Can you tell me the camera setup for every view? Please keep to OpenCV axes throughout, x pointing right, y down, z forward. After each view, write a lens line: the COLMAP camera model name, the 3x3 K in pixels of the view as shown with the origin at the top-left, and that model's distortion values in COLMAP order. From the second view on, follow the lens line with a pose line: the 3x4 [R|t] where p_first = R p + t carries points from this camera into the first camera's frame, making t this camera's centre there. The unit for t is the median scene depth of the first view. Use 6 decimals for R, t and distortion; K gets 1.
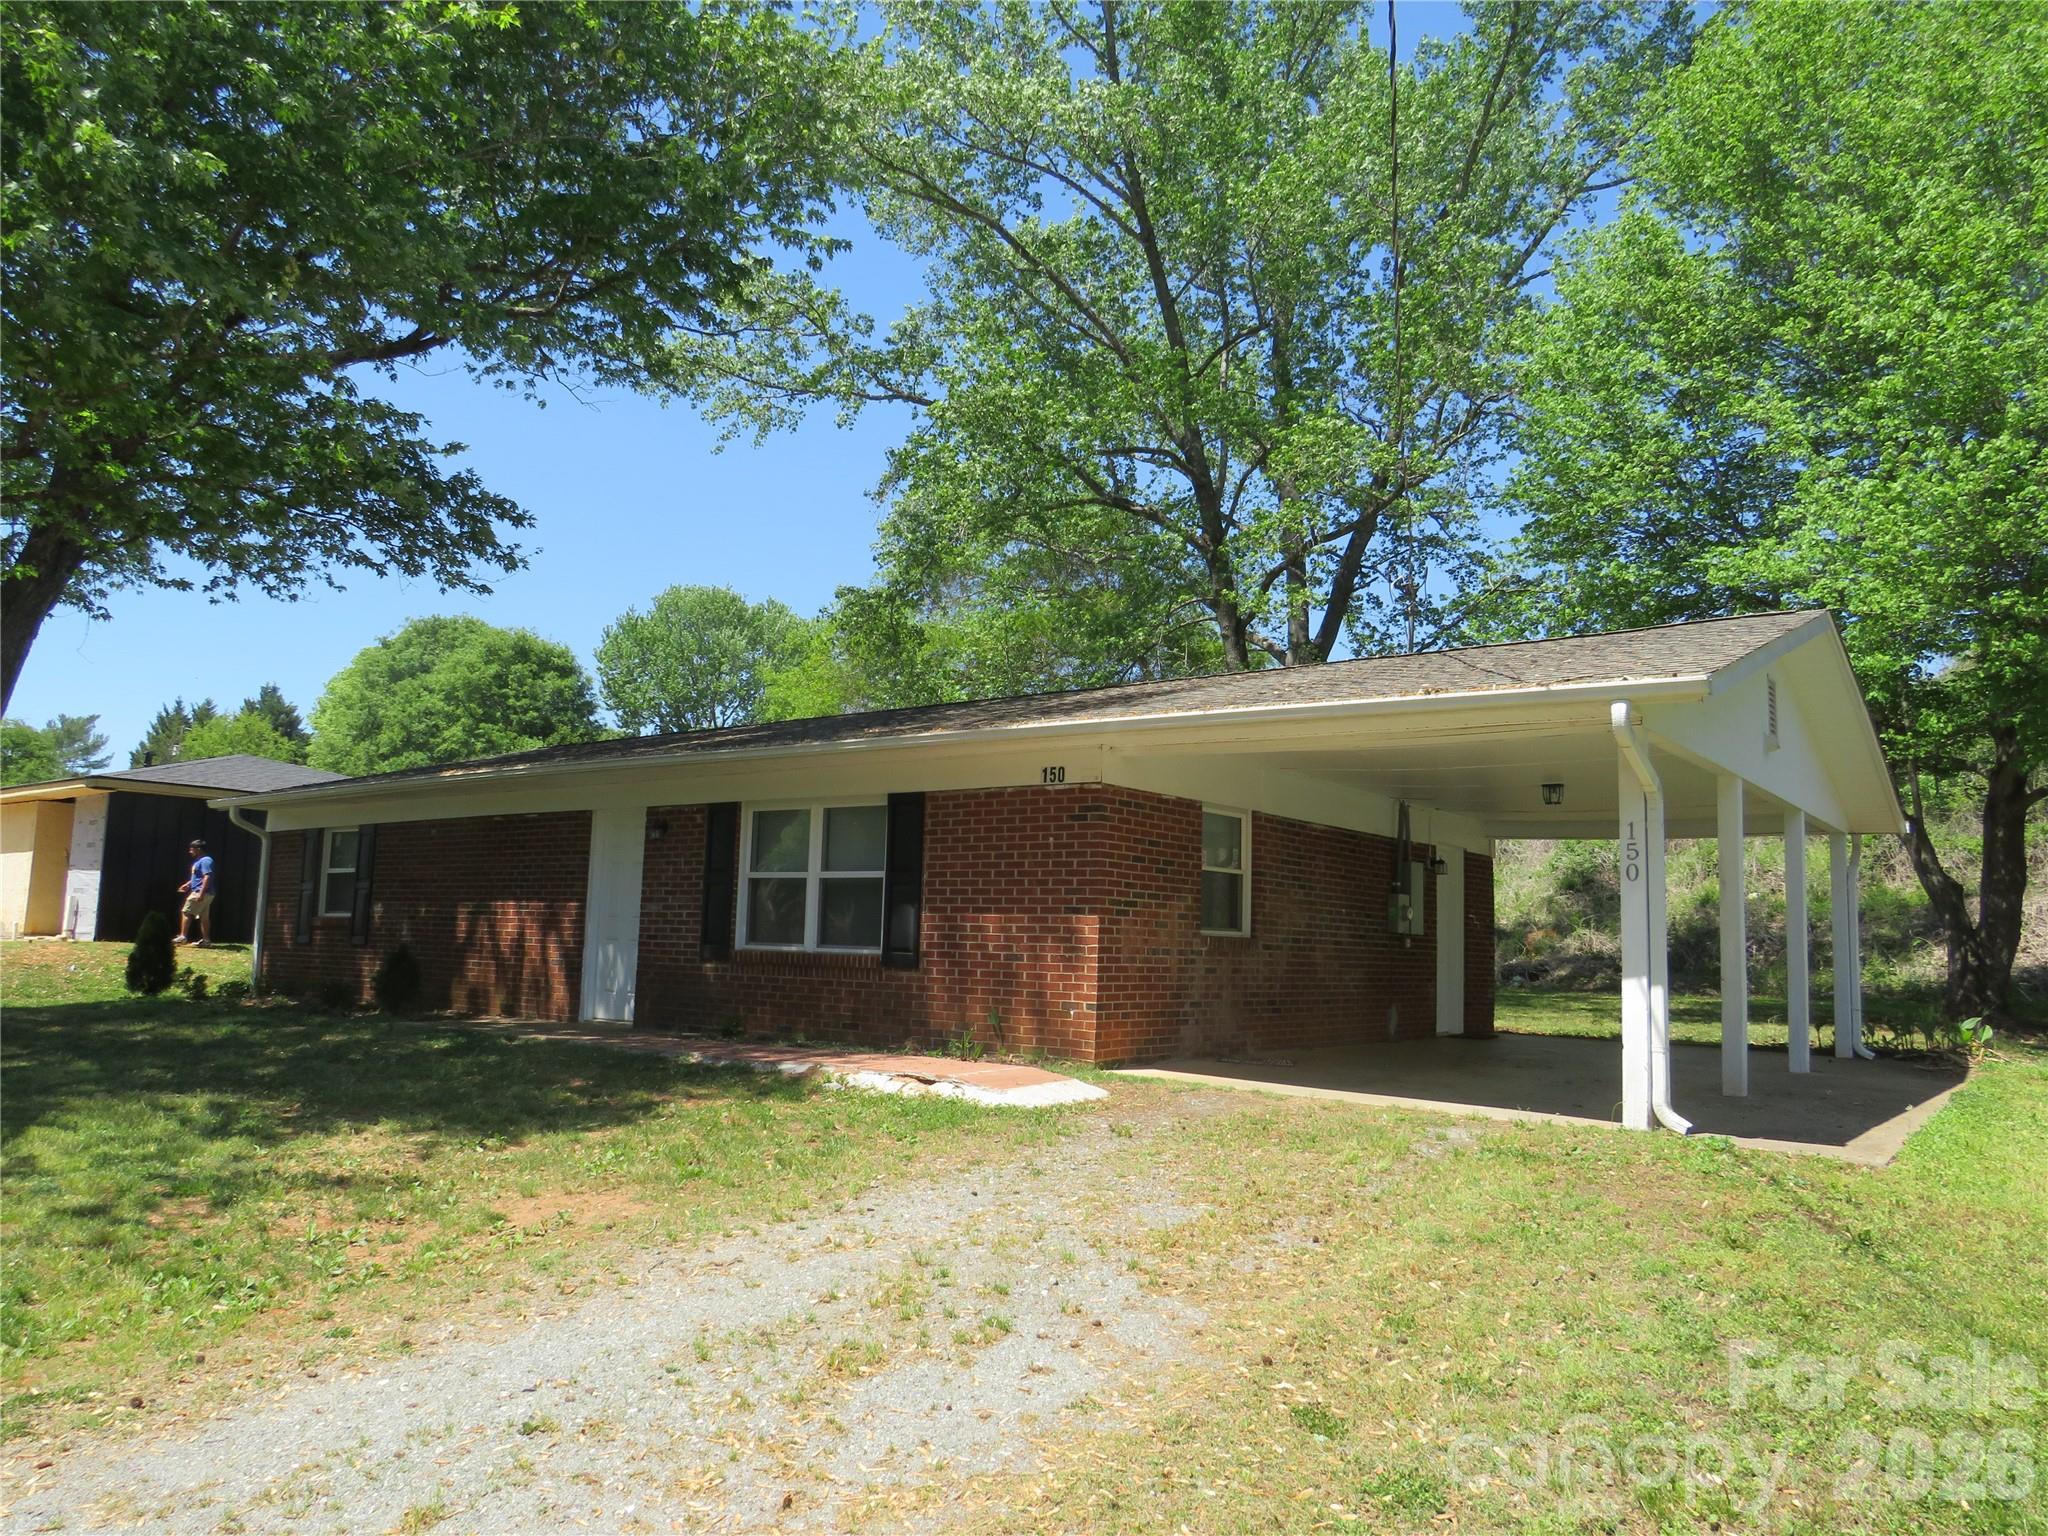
lens RADIAL K [[1471.9, 0, 1024.0], [0, 1471.9, 768.0], [0, 0, 1]] dist [-0.016065, 0.001323]
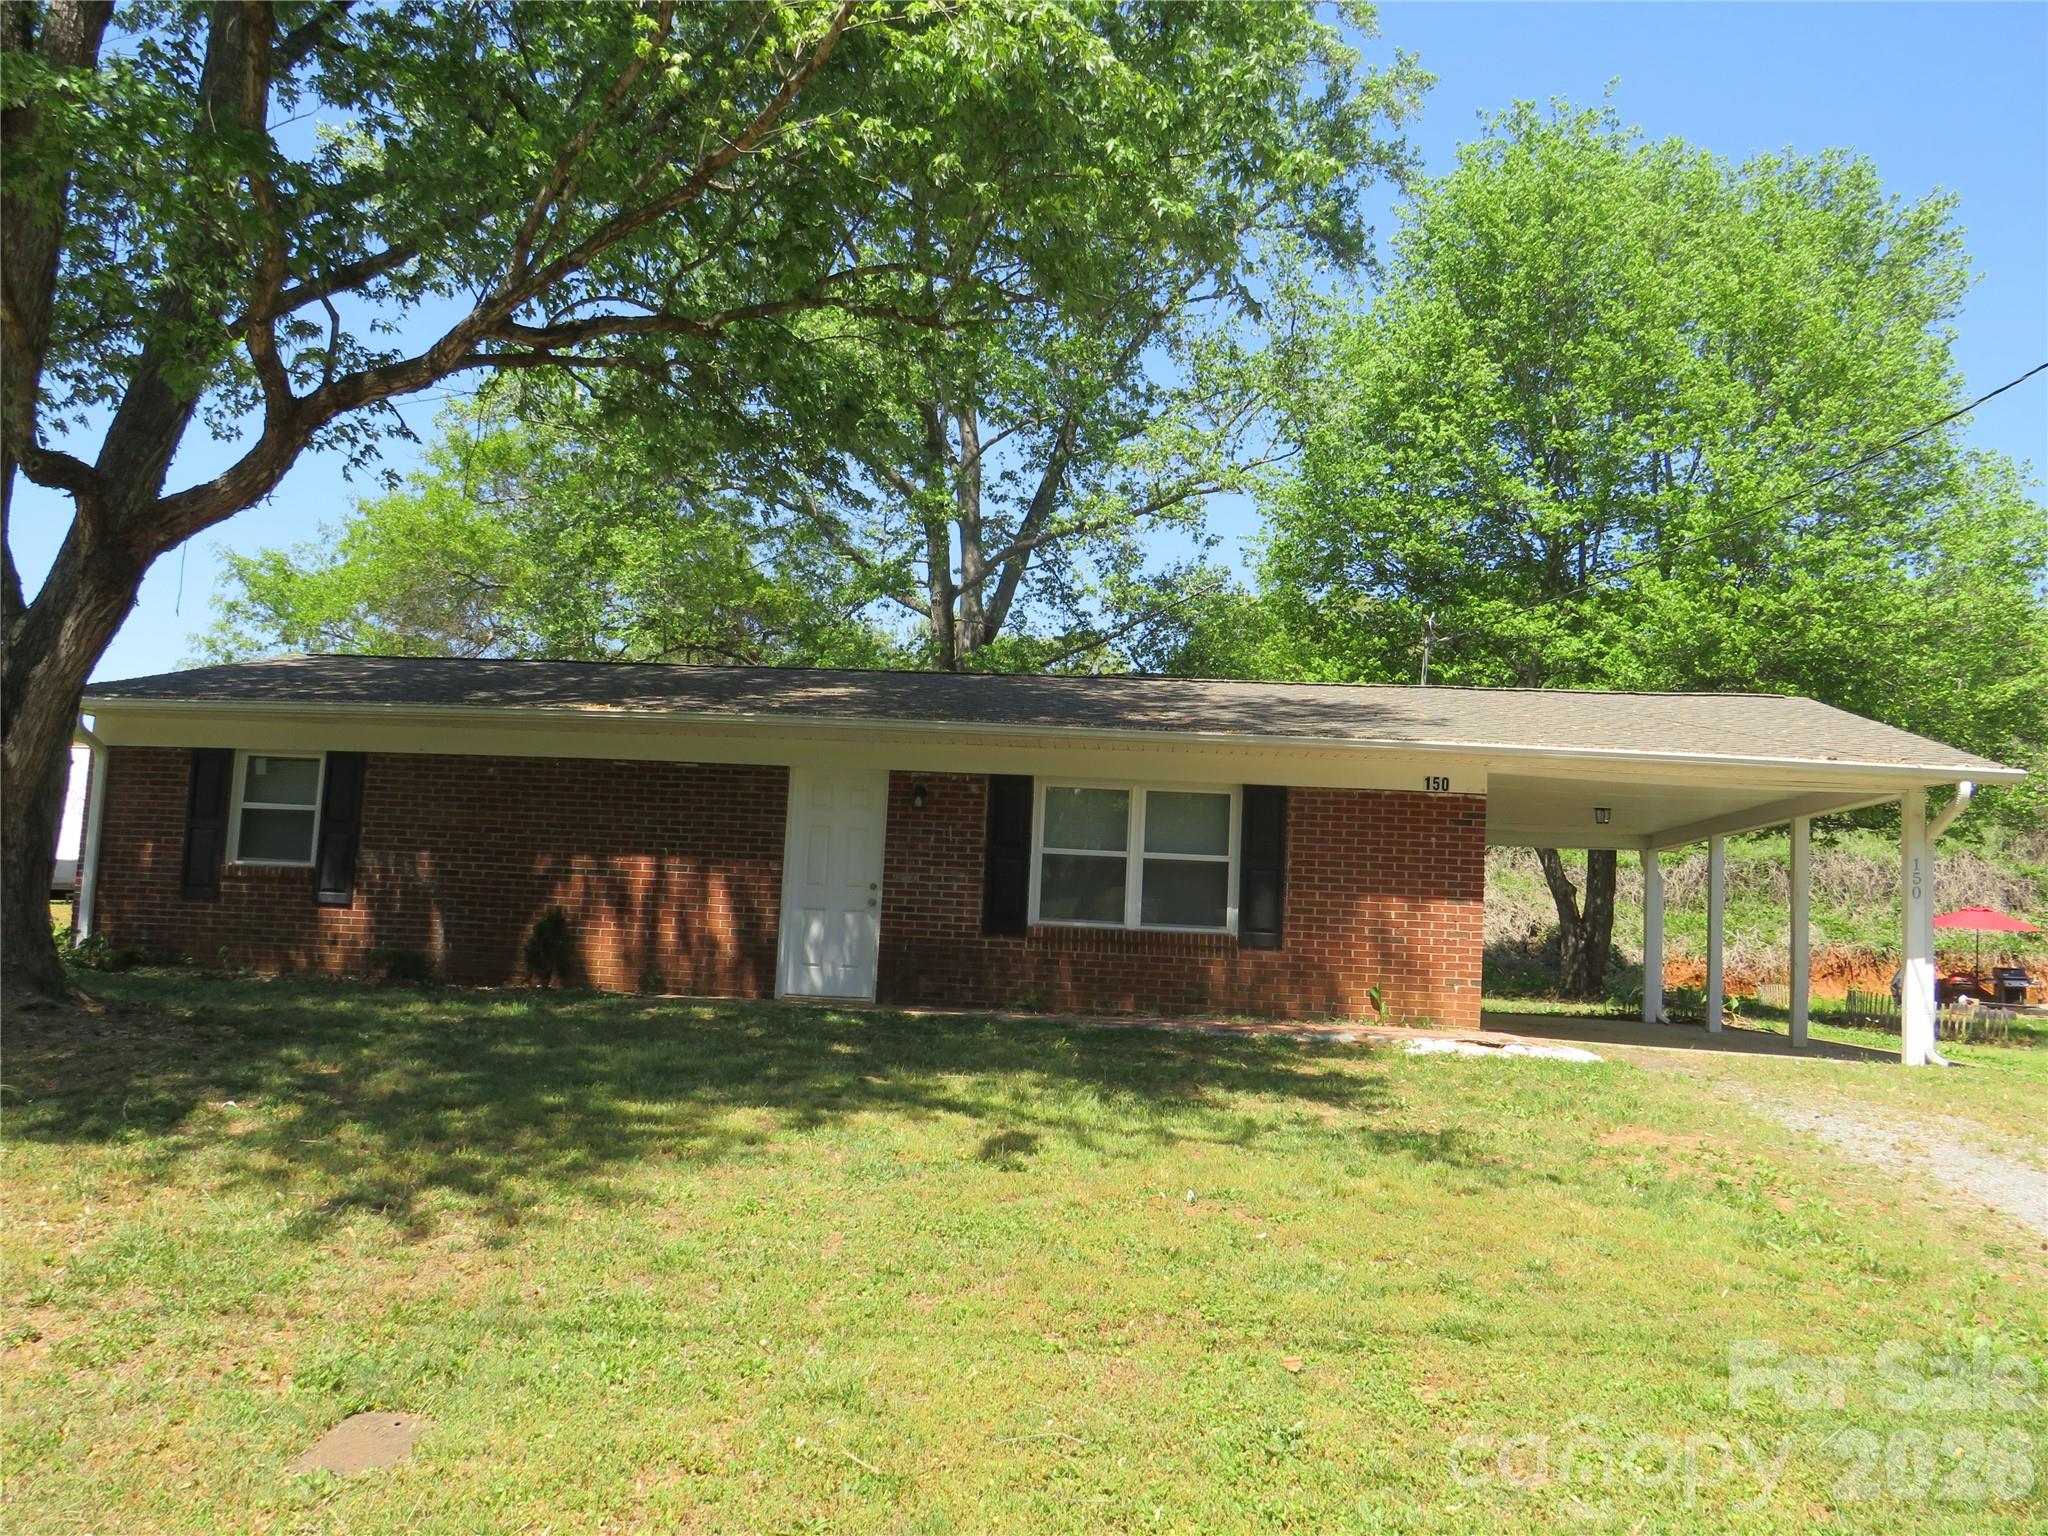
lens RADIAL K [[1619.5, 0, 1024.0], [0, 1619.5, 768.0], [0, 0, 1]] dist [-0.170362, -0.000203]
pose [[0.855567, 0.070784, 0.512830, -0.788990], [-0.090537, 0.995800, 0.013600, 0.004002], [-0.509714, -0.058066, 0.858382, 0.075510]]
